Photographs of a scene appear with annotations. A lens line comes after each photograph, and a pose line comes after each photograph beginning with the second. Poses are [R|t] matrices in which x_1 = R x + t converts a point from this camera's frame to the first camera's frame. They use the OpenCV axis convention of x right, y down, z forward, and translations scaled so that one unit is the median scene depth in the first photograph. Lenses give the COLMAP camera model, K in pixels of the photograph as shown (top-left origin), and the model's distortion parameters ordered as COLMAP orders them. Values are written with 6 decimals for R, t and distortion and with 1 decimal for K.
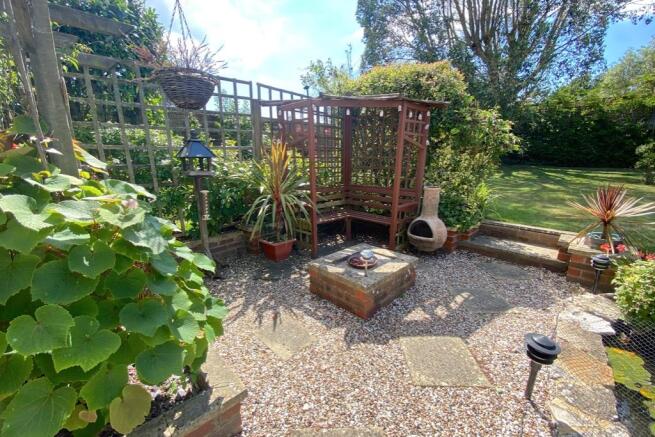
lens RADIAL K [[263.0, 0, 330.1], [0, 263.0, 221.4], [0, 0, 1]] dist [-0.006274, -0.006108]
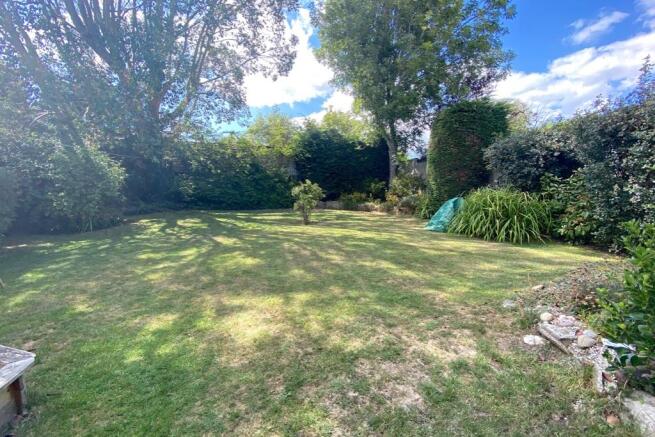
lens RADIAL K [[263.0, 0, 328.1], [0, 263.0, 222.2], [0, 0, 1]] dist [-0.006274, -0.006108]
pose [[0.474999, -0.075444, 0.876746, 0.751326], [0.214679, 0.976150, -0.032309, -0.206510], [-0.853399, 0.203566, 0.479866, 0.855832]]
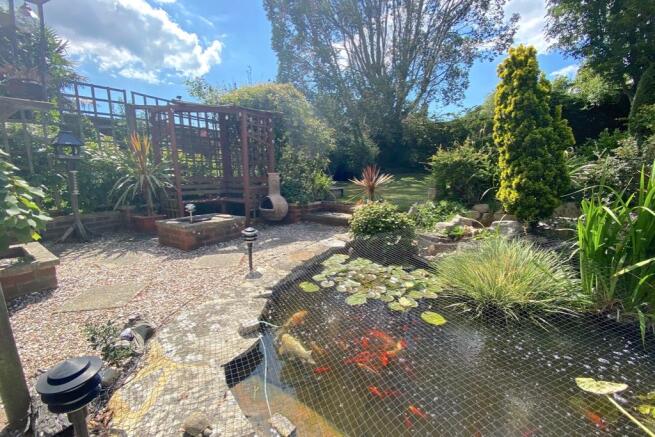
lens RADIAL K [[263.0, 0, 328.1], [0, 263.0, 219.9], [0, 0, 1]] dist [-0.006274, -0.006108]
pose [[0.981179, -0.029801, 0.190786, 0.375655], [0.041852, 0.997353, -0.059451, 0.192415], [-0.188510, 0.066317, 0.979830, -0.345399]]
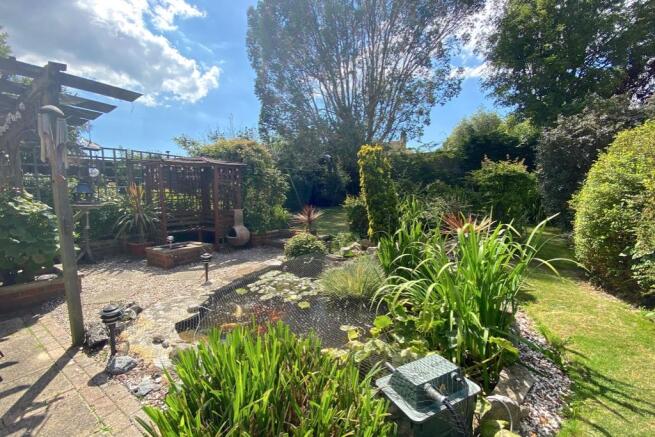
lens RADIAL K [[263.0, 0, 330.2], [0, 263.0, 216.8], [0, 0, 1]] dist [-0.006274, -0.006108]
pose [[0.975061, -0.018861, 0.221133, 0.566649], [0.051524, 0.988397, -0.142886, 0.195892], [-0.215873, 0.150716, 0.964719, -0.806767]]
